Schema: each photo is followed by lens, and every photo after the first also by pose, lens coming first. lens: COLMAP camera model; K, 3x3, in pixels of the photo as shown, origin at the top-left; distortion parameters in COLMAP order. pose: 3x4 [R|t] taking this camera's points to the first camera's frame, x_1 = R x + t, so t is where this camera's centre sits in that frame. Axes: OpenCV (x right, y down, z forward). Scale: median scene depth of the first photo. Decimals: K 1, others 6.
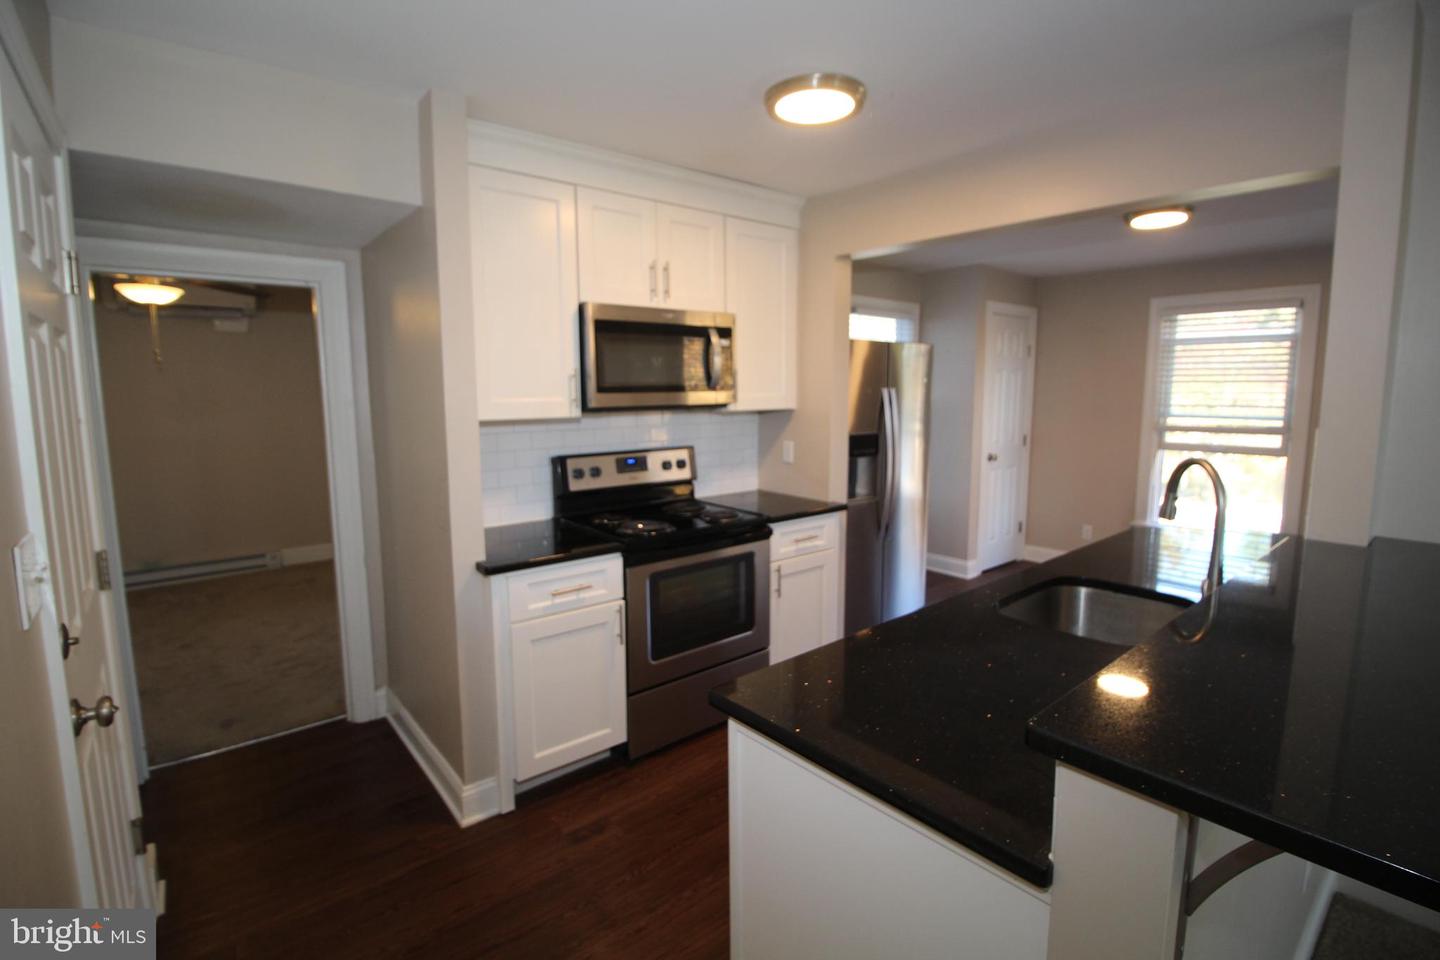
lens RADIAL K [[664.4, 0, 719.8], [0, 664.4, 473.1], [0, 0, 1]] dist [-0.003503, -0.008162]
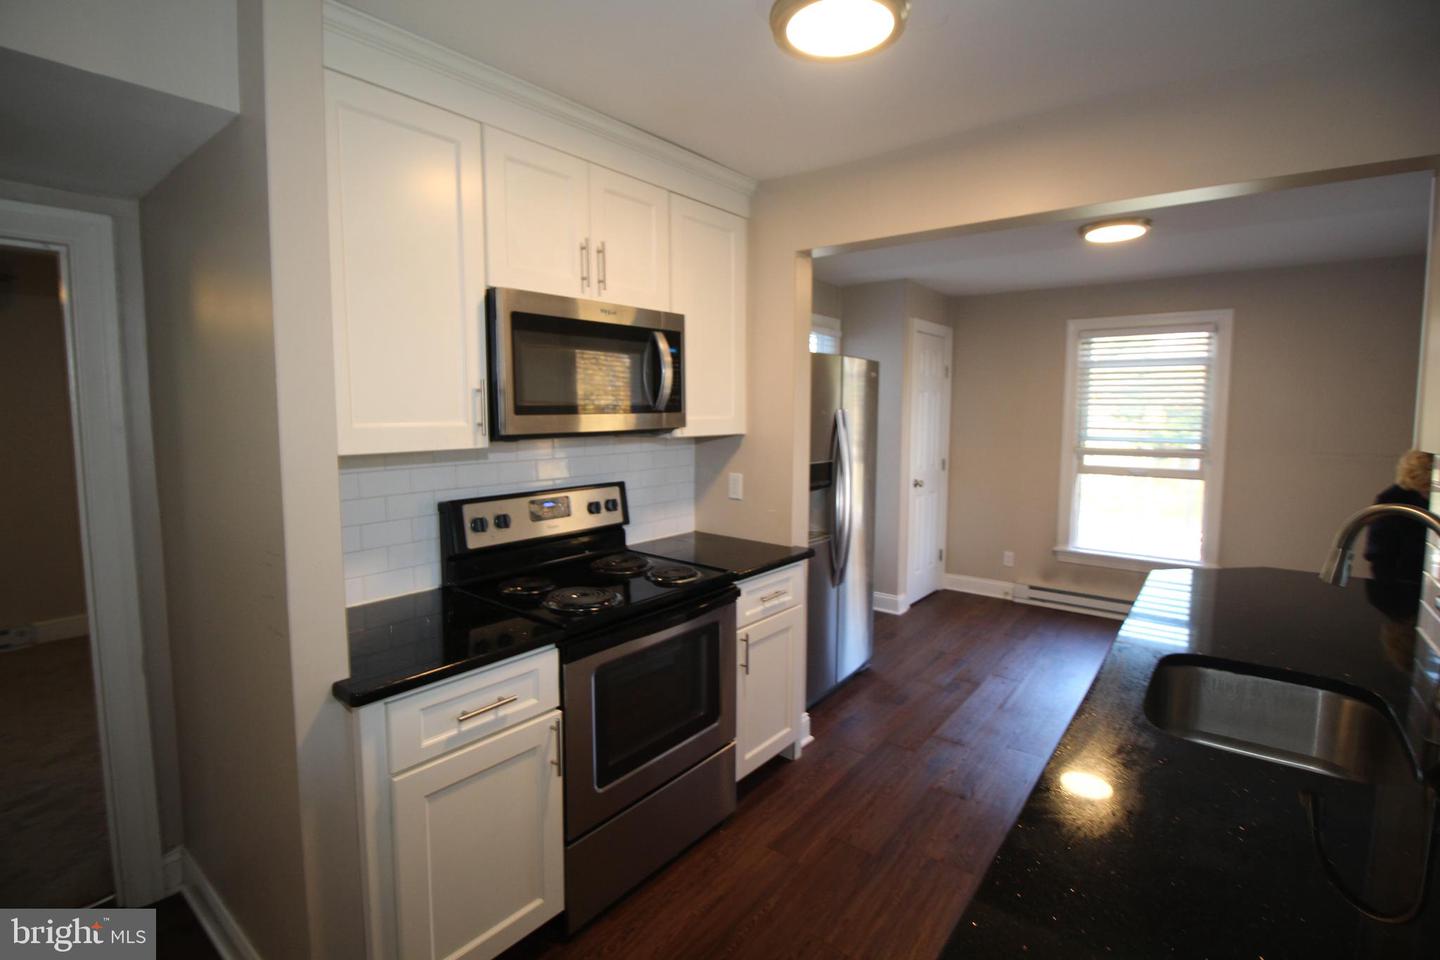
lens RADIAL K [[664.4, 0, 711.7], [0, 664.4, 468.4], [0, 0, 1]] dist [-0.003503, -0.008162]
pose [[0.981144, -0.012166, 0.192894, -0.096600], [0.019579, 0.999139, -0.036567, -0.027348], [-0.192283, 0.039654, 0.980538, 0.221805]]
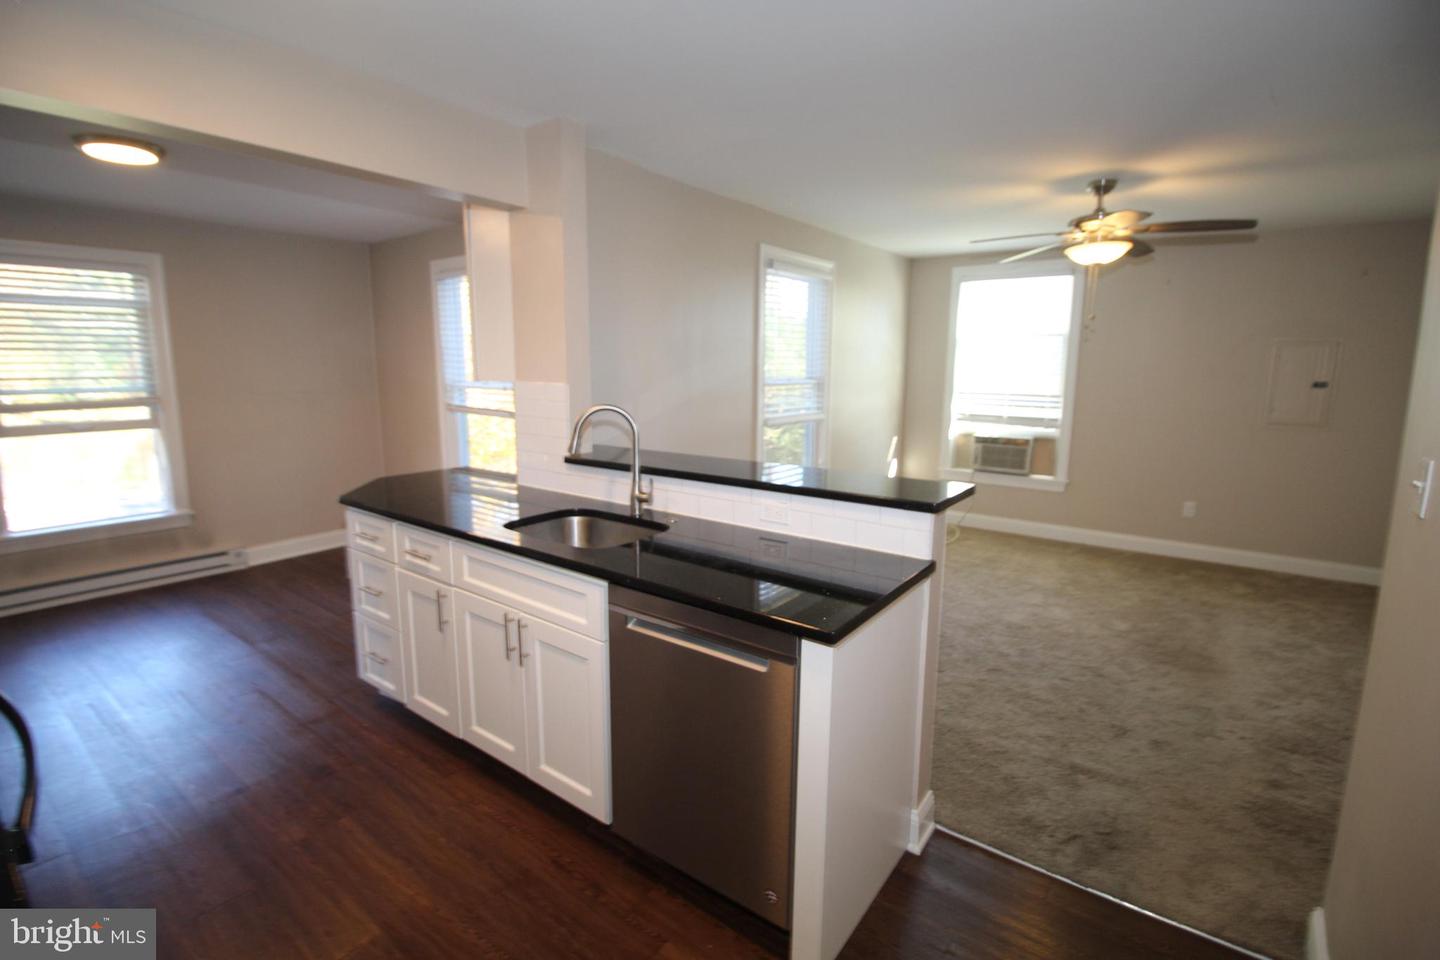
lens RADIAL K [[664.4, 0, 714.8], [0, 664.4, 466.0], [0, 0, 1]] dist [-0.003503, -0.008162]
pose [[-0.221957, -0.151195, 0.963263, -0.401114], [0.118647, 0.976376, 0.180592, -0.066315], [-0.967811, 0.154372, -0.198775, 0.558610]]
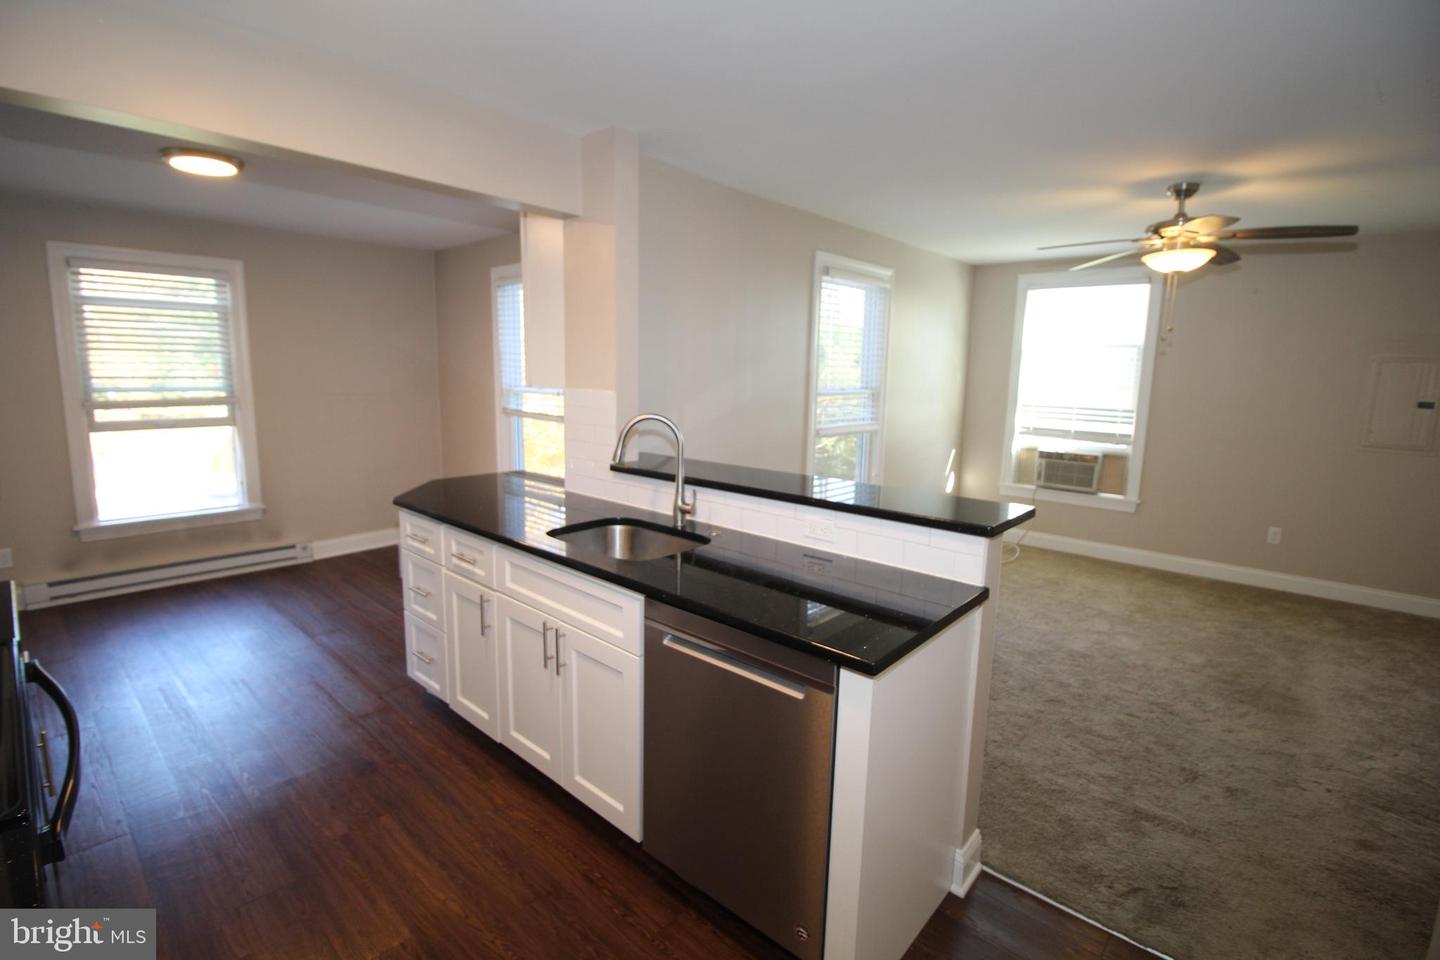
lens RADIAL K [[664.4, 0, 716.0], [0, 664.4, 467.5], [0, 0, 1]] dist [-0.003503, -0.008162]
pose [[-0.139506, -0.149349, 0.978894, -0.387457], [0.107519, 0.980431, 0.164907, -0.068897], [-0.984367, 0.128256, -0.120718, 0.544827]]
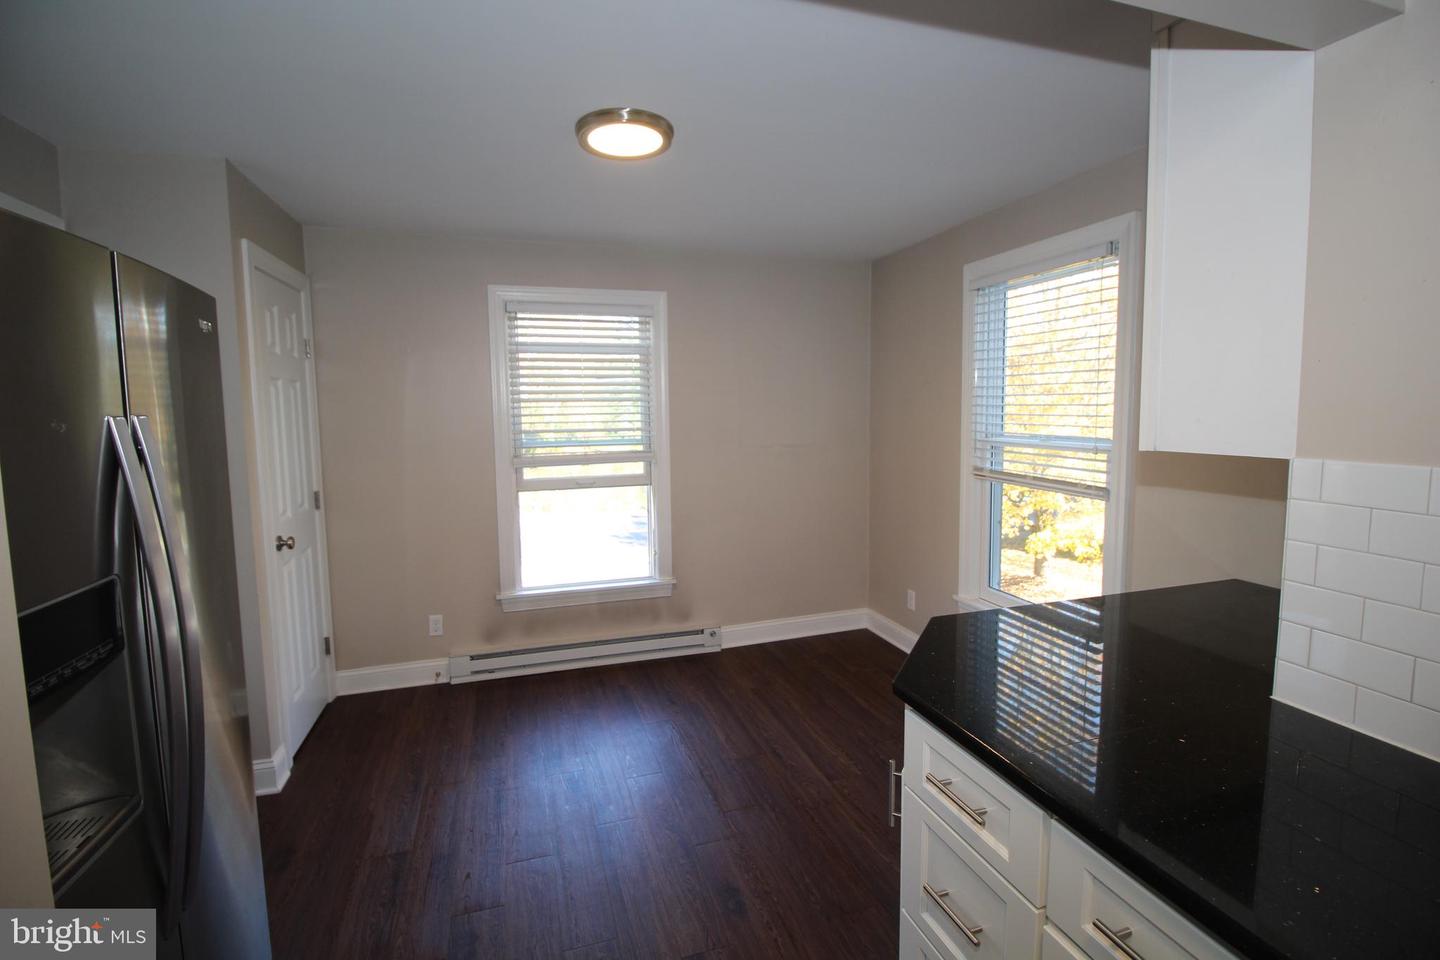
lens RADIAL K [[664.4, 0, 721.0], [0, 664.4, 469.4], [0, 0, 1]] dist [-0.003503, -0.008162]
pose [[0.382836, -0.090045, 0.919418, 0.108435], [0.131241, 0.990445, 0.042354, -0.097608], [-0.914447, 0.104450, 0.390996, 0.788530]]
